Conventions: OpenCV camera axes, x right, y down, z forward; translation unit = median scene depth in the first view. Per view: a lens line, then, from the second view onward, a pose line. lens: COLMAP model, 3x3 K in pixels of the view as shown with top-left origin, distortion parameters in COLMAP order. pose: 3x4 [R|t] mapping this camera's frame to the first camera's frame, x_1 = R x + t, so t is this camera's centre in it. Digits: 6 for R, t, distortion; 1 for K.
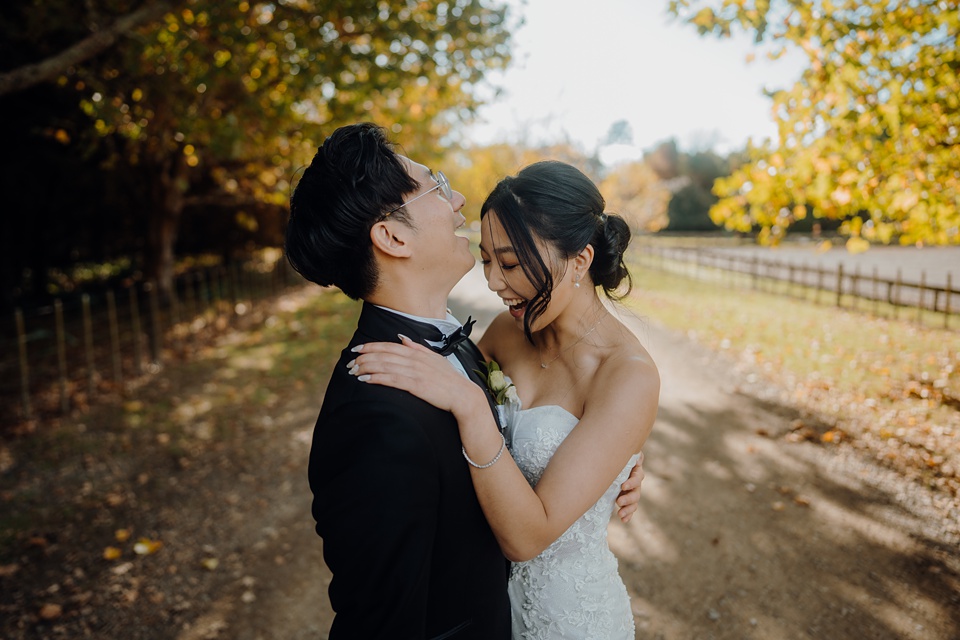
lens RADIAL K [[680.5, 0, 480.0], [0, 680.5, 320.0], [0, 0, 1]] dist [-0.004585, -0.001046]
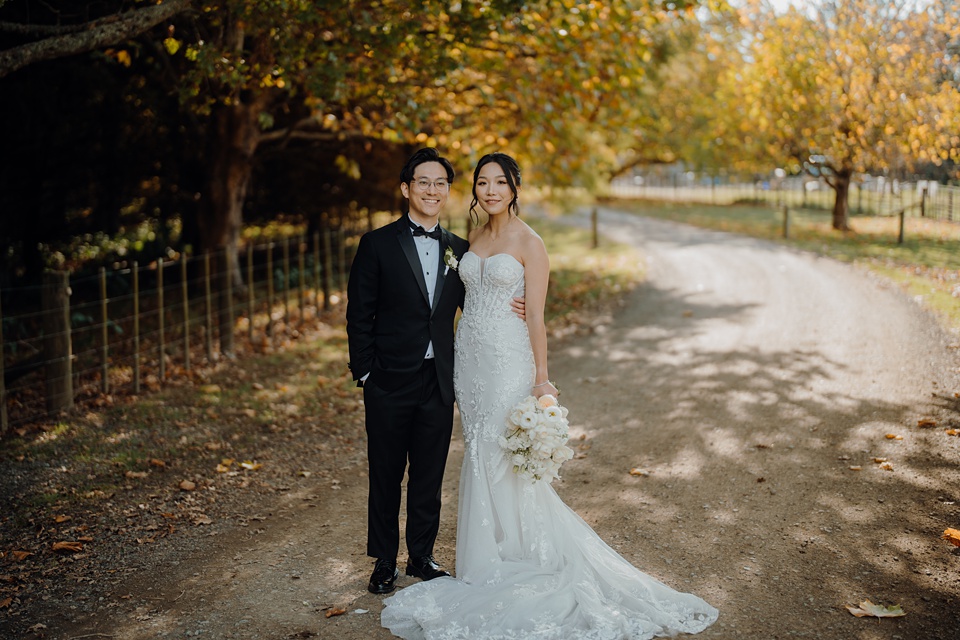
lens RADIAL K [[1361.6, 0, 506.3], [0, 1361.6, 318.1], [0, 0, 1]] dist [0.006668, 0.558062]
pose [[0.976925, 0.027271, -0.211833, 0.107619], [-0.033573, 0.999093, -0.026207, 0.037410], [0.210926, 0.032714, 0.976954, -0.305388]]
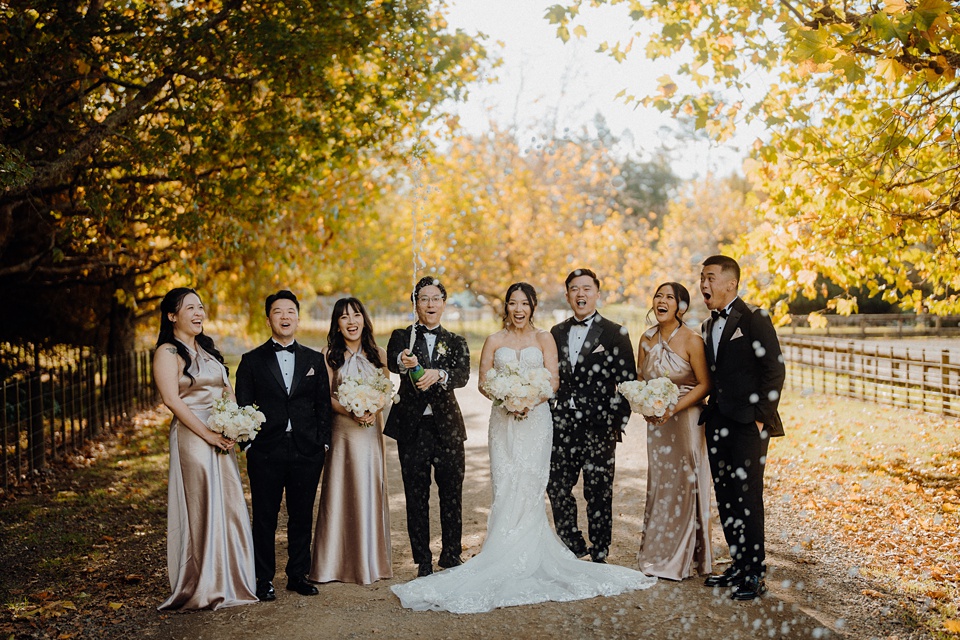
lens RADIAL K [[1429.9, 0, 544.8], [0, 1429.9, 318.5], [0, 0, 1]] dist [0.086578, 0.049590]
pose [[0.996787, -0.011094, 0.079327, -0.001620], [0.021038, 0.991852, -0.125648, 0.081139], [-0.077286, 0.126913, 0.988898, -0.576821]]
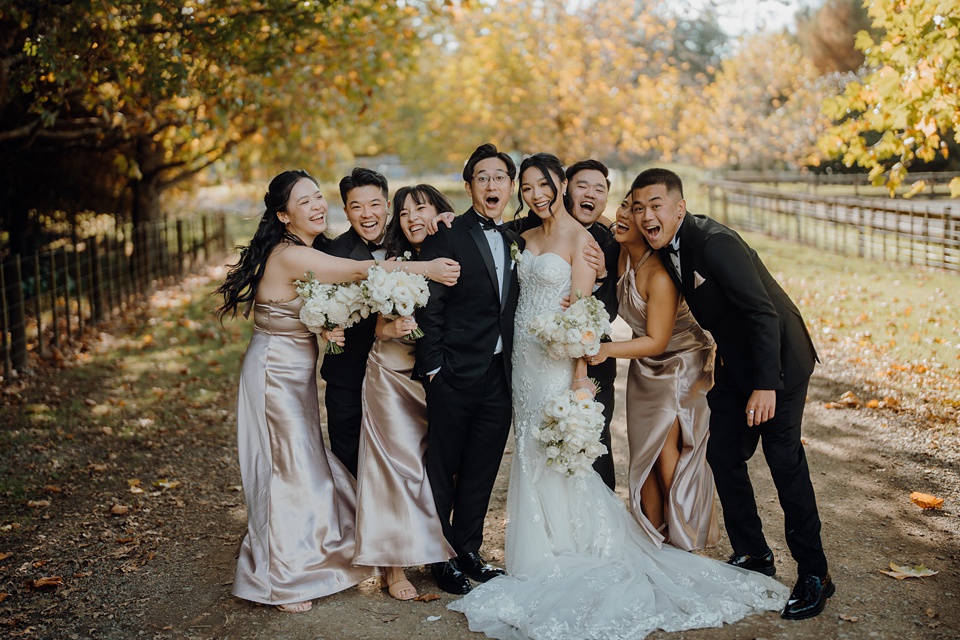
lens RADIAL K [[1388.6, 0, 496.5], [0, 1388.6, 266.4], [0, 0, 1]] dist [-0.026785, 0.592518]
pose [[0.999768, -0.017932, 0.011933, 0.000163], [0.018644, 0.997870, -0.062507, 0.039075], [-0.010786, 0.062715, 0.997973, -0.323225]]
